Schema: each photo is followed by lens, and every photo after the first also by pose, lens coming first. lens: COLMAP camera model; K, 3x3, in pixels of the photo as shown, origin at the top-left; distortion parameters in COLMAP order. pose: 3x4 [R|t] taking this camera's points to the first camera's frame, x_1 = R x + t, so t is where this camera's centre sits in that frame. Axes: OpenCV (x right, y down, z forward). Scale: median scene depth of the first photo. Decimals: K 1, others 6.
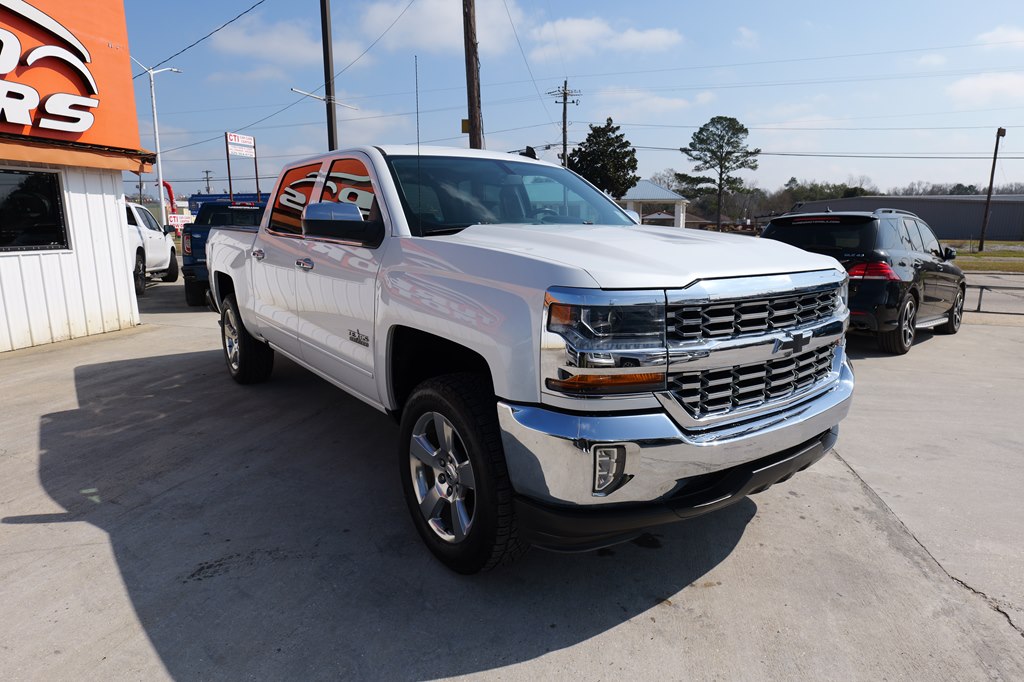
lens RADIAL K [[593.2, 0, 513.5], [0, 593.2, 344.4], [0, 0, 1]] dist [-0.012336, 0.002946]
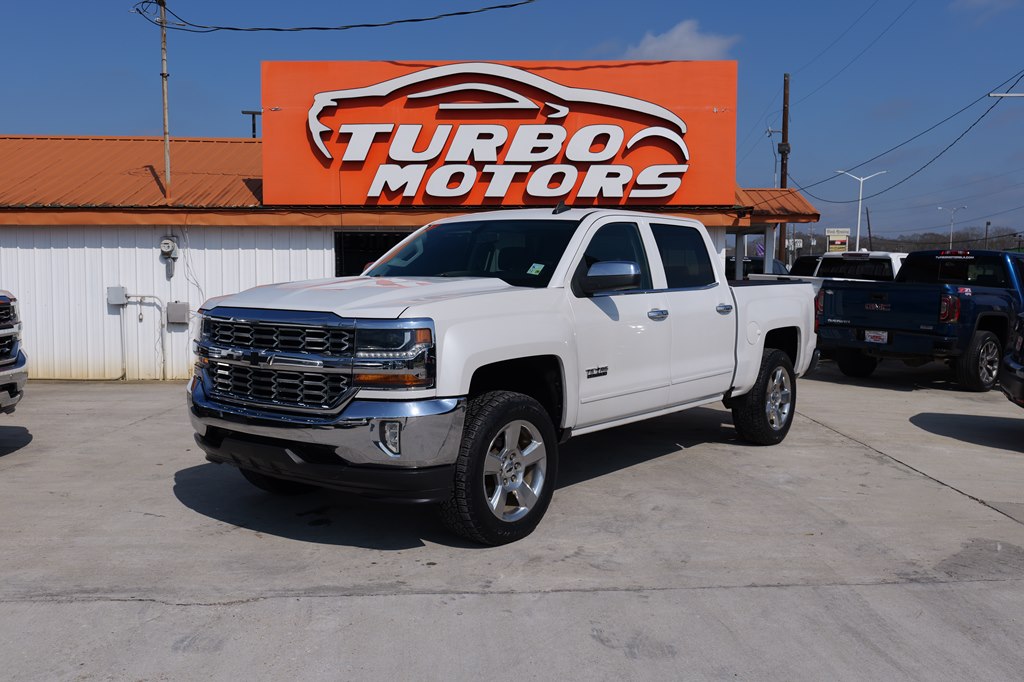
lens RADIAL K [[922.1, 0, 514.1], [0, 922.1, 335.7], [0, 0, 1]] dist [0.006184, 0.006970]
pose [[0.255288, 0.060431, -0.964975, 0.918360], [-0.196888, 0.980382, 0.009308, -0.065822], [0.946606, 0.187615, 0.262178, 0.335715]]
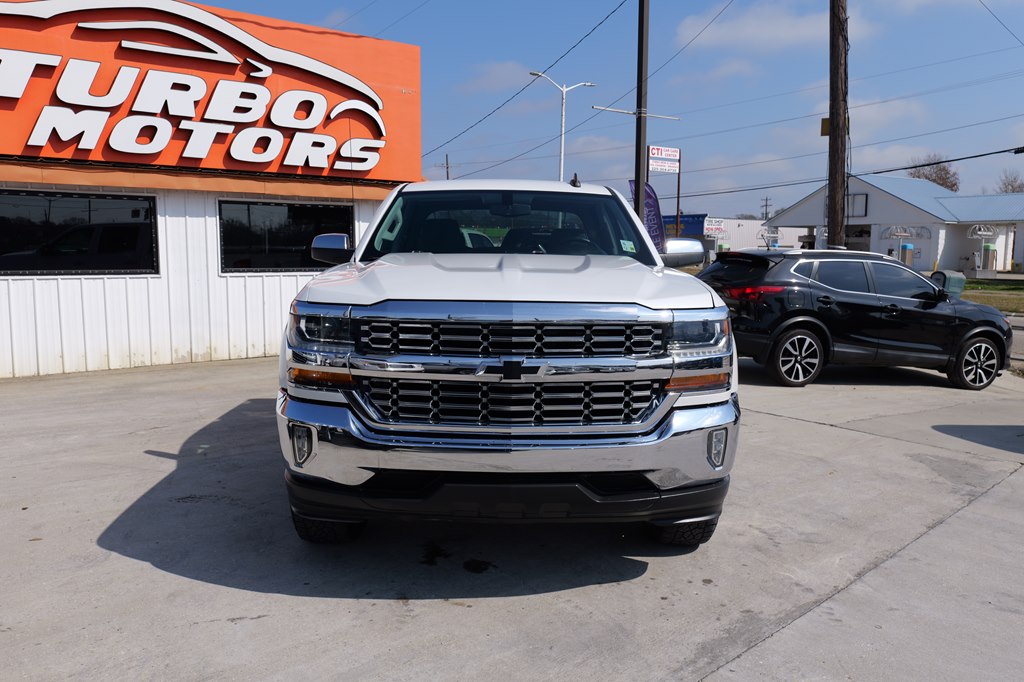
lens RADIAL K [[786.5, 0, 515.5], [0, 786.5, 340.1], [0, 0, 1]] dist [0.003796, -0.000727]
pose [[0.808814, 0.073716, -0.583426, 0.426601], [-0.125678, 0.990859, -0.049034, 0.004293], [0.574478, 0.112983, 0.810685, -0.033823]]
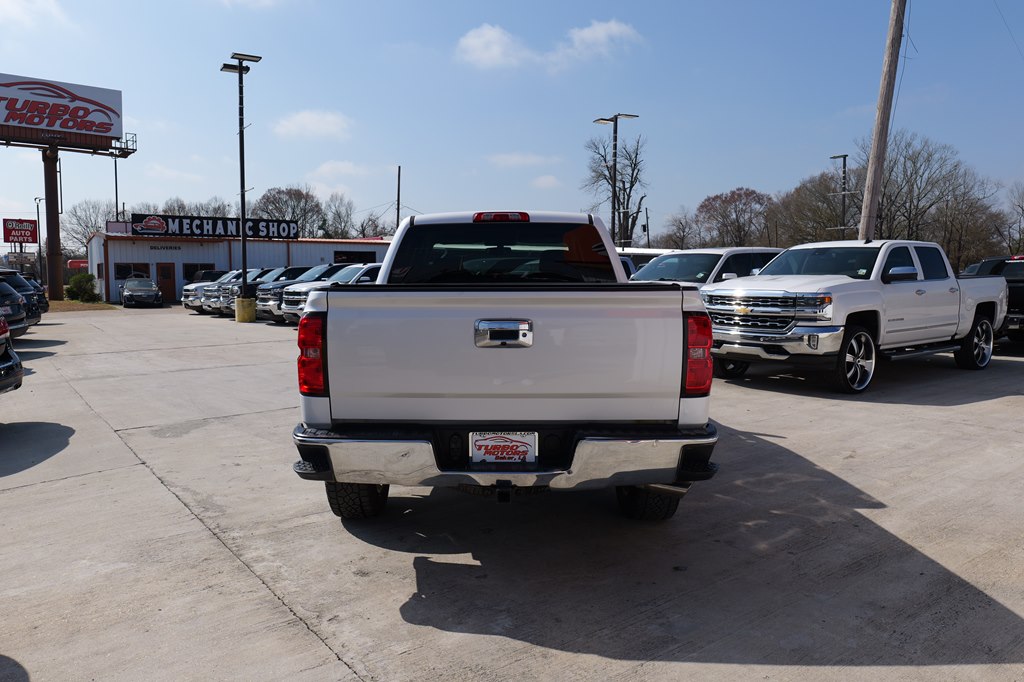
lens RADIAL K [[704.2, 0, 473.8], [0, 704.2, 334.0], [0, 0, 1]] dist [-0.011285, -0.000669]
pose [[-0.769578, -0.051808, 0.636447, -0.652525], [0.128989, 0.963544, 0.234405, -0.279053], [-0.625389, 0.262488, -0.734840, 1.359680]]
